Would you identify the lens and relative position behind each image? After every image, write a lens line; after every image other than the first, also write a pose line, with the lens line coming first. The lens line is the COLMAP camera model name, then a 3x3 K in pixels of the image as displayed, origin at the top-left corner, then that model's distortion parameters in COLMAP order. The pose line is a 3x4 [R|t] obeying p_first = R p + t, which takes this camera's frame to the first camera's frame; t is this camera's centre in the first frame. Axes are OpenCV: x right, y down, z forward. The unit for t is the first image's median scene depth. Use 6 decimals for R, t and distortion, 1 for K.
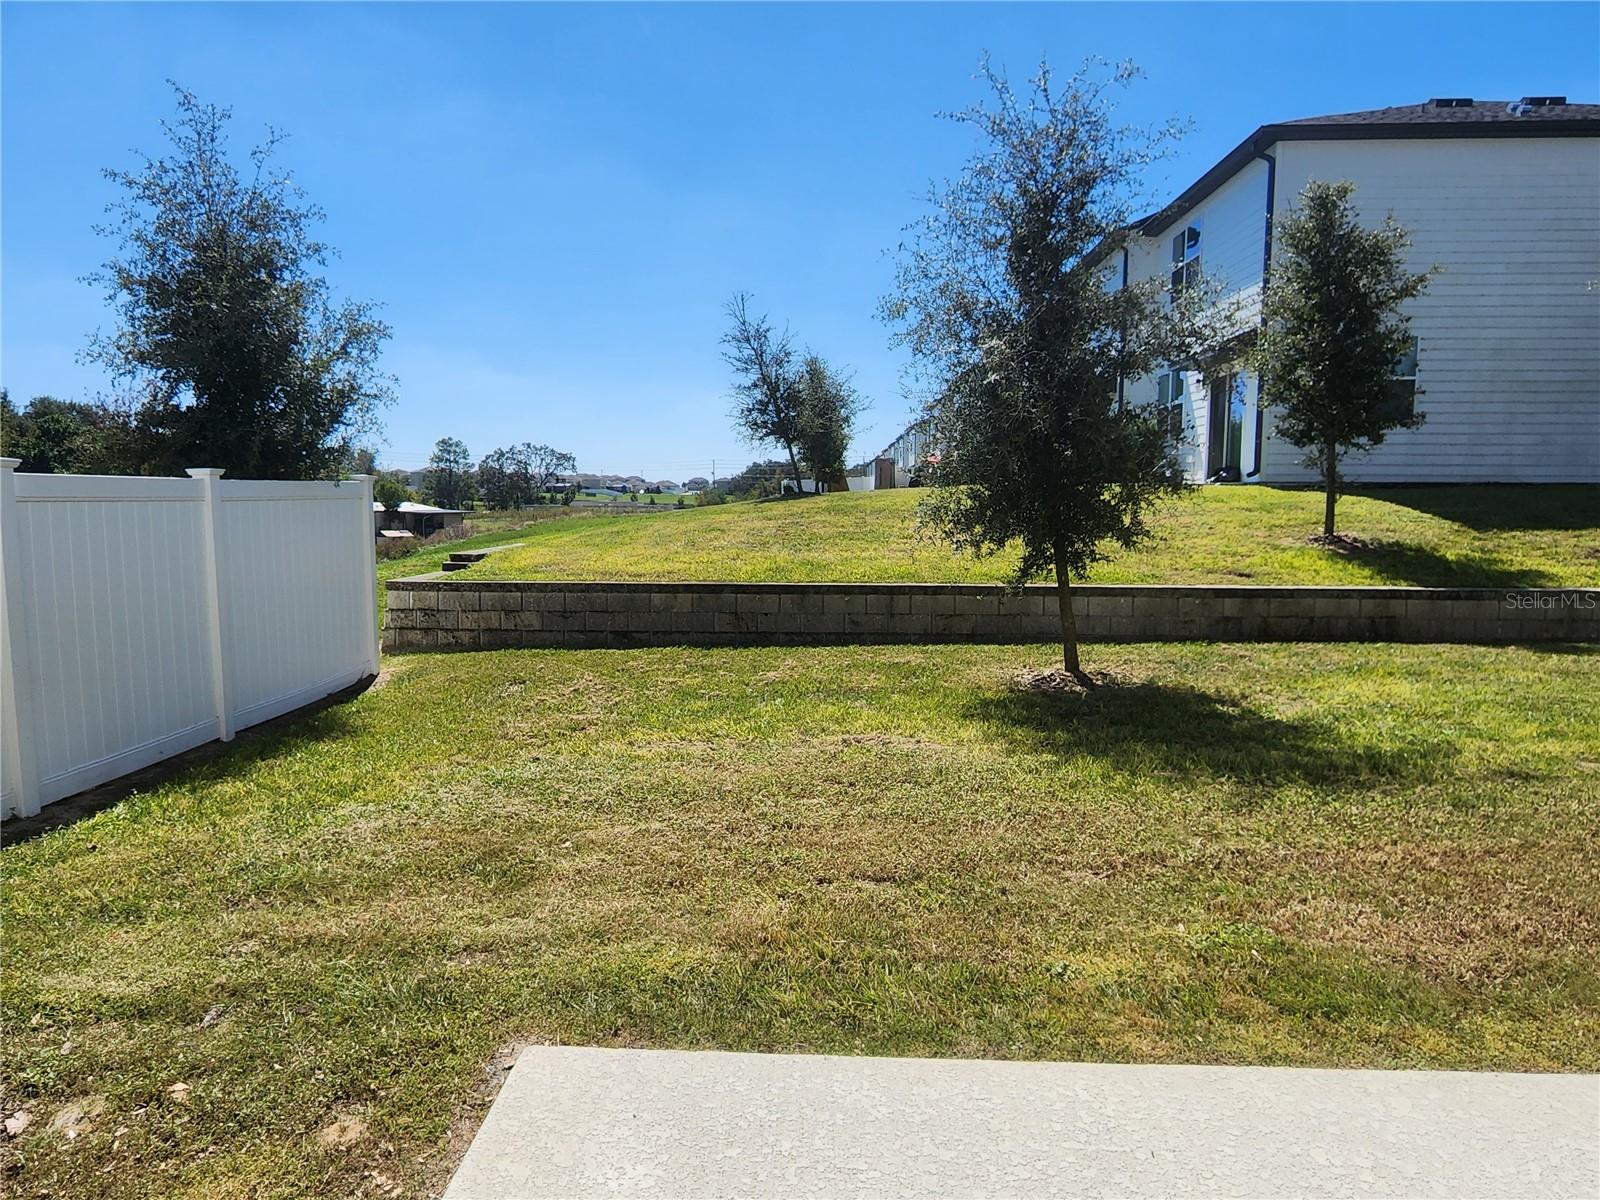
lens RADIAL K [[1033.4, 0, 787.6], [0, 1033.4, 596.0], [0, 0, 1]] dist [-0.000296, -0.002173]
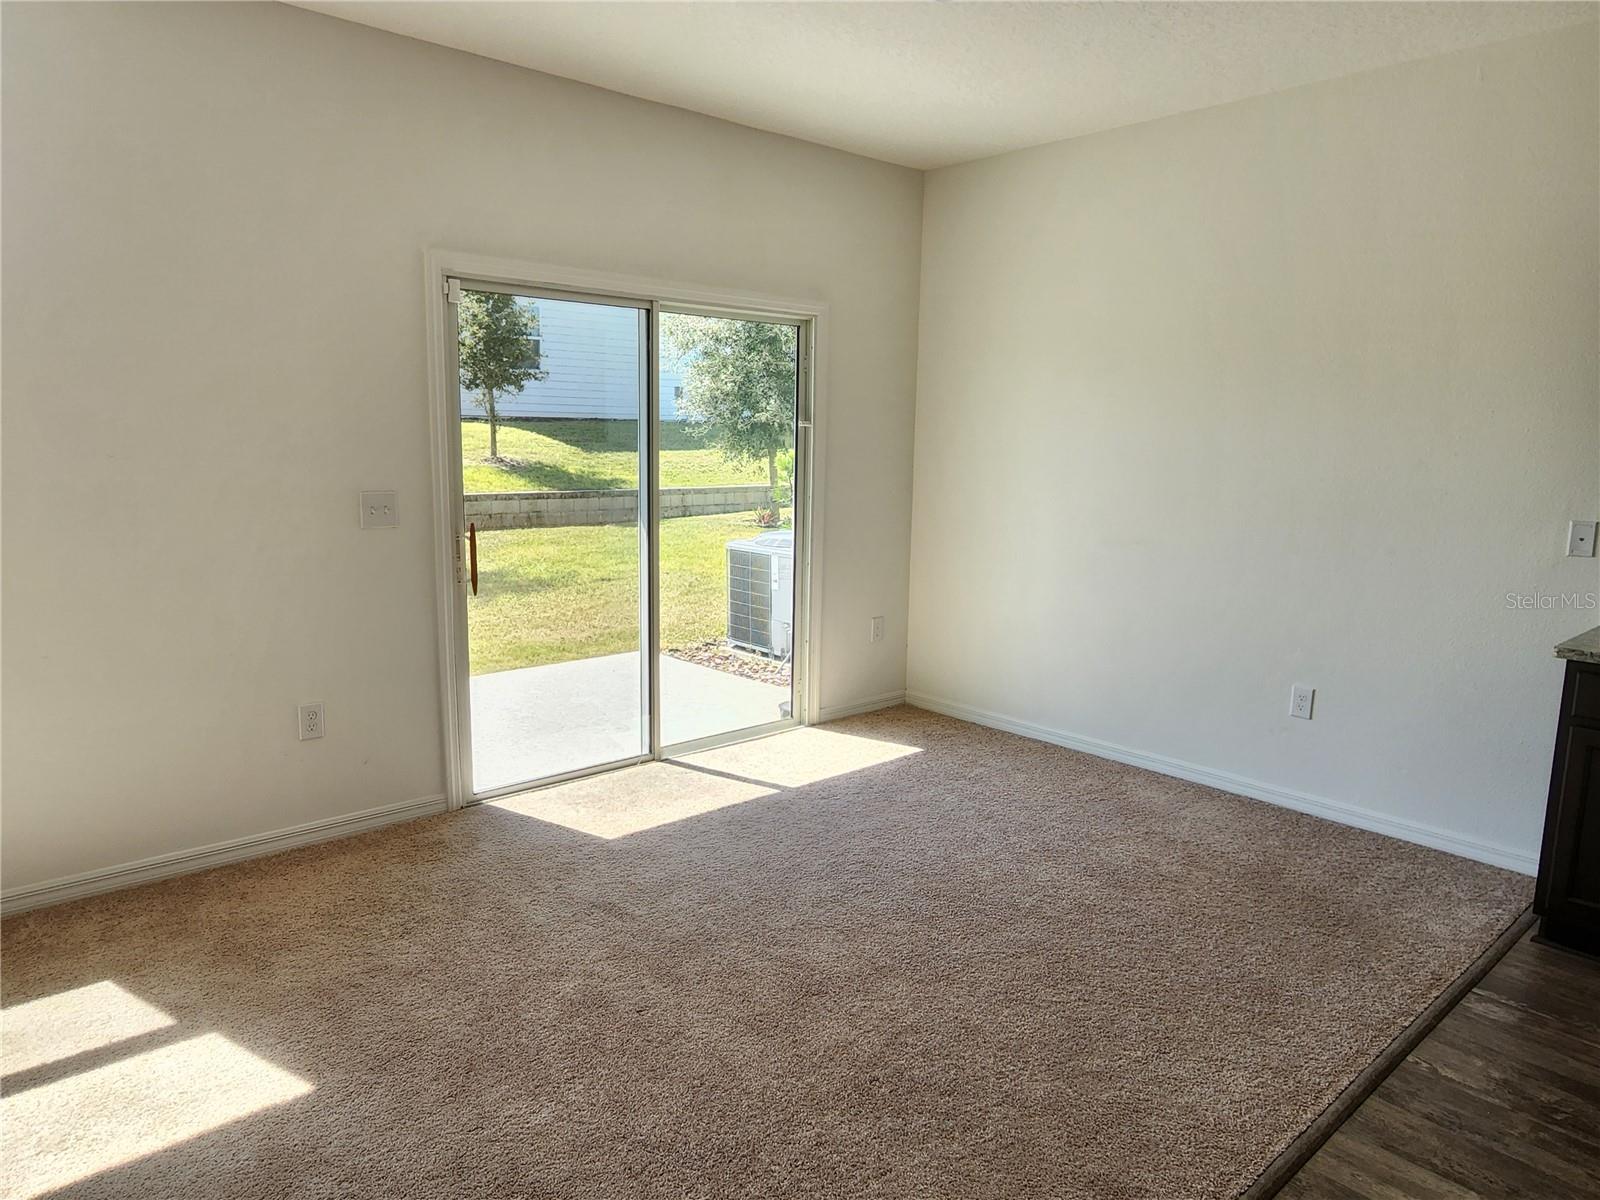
lens RADIAL K [[1033.4, 0, 787.6], [0, 1033.4, 596.0], [0, 0, 1]] dist [-0.000296, -0.002173]
pose [[0.716783, -0.100846, 0.689965, -0.178448], [0.049346, 0.994342, 0.094070, 0.016776], [-0.695548, -0.033381, 0.717704, -0.289351]]
